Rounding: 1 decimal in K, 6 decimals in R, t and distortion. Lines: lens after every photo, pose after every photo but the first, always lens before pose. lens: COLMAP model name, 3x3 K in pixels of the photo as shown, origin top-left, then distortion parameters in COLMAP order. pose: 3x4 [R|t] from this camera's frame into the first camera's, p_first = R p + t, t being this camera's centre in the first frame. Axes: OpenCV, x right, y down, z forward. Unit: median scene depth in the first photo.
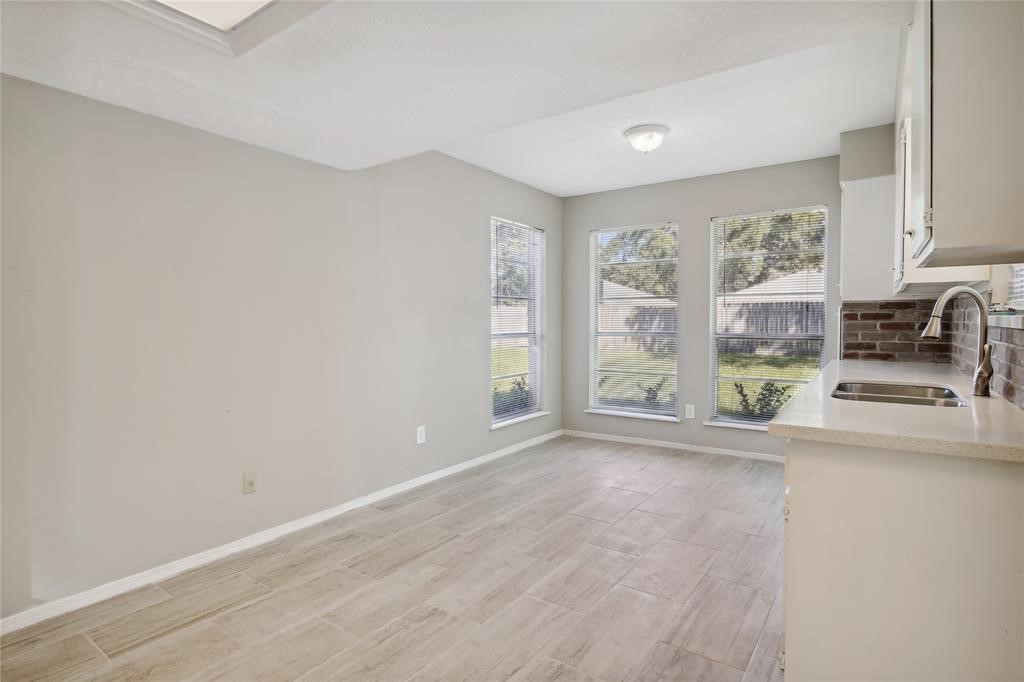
lens RADIAL K [[534.7, 0, 511.8], [0, 534.7, 339.9], [0, 0, 1]] dist [0.001070, -0.000922]
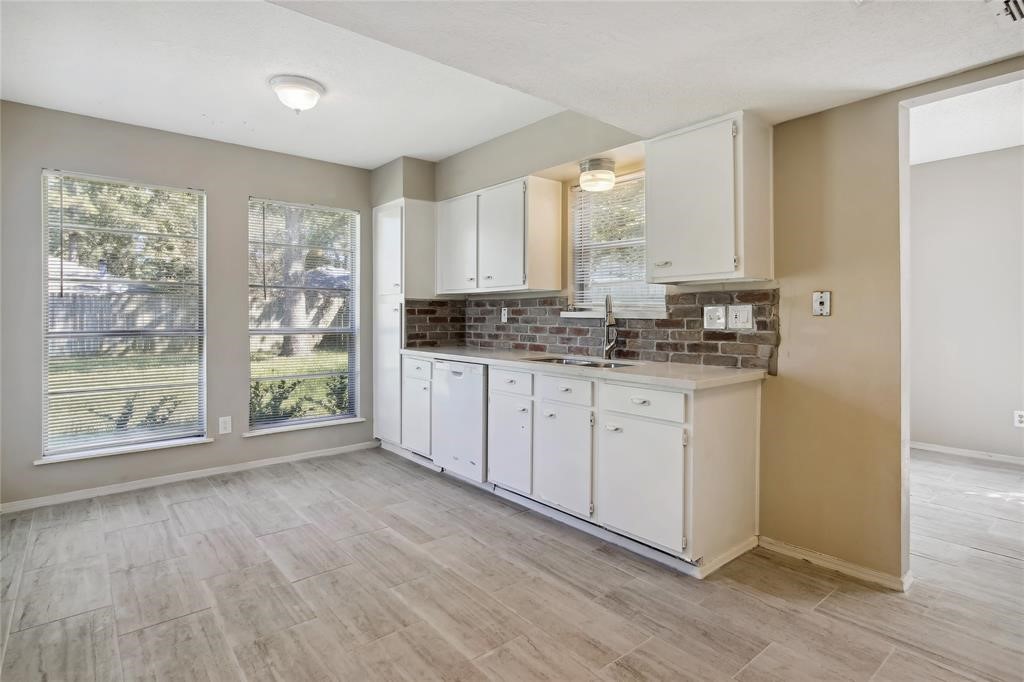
lens RADIAL K [[534.7, 0, 526.2], [0, 534.7, 318.4], [0, 0, 1]] dist [0.001070, -0.000922]
pose [[0.240972, 0.000799, 0.970532, -0.475145], [0.031115, 0.999479, -0.008549, -0.010732], [-0.970033, 0.032258, 0.240822, 0.477949]]
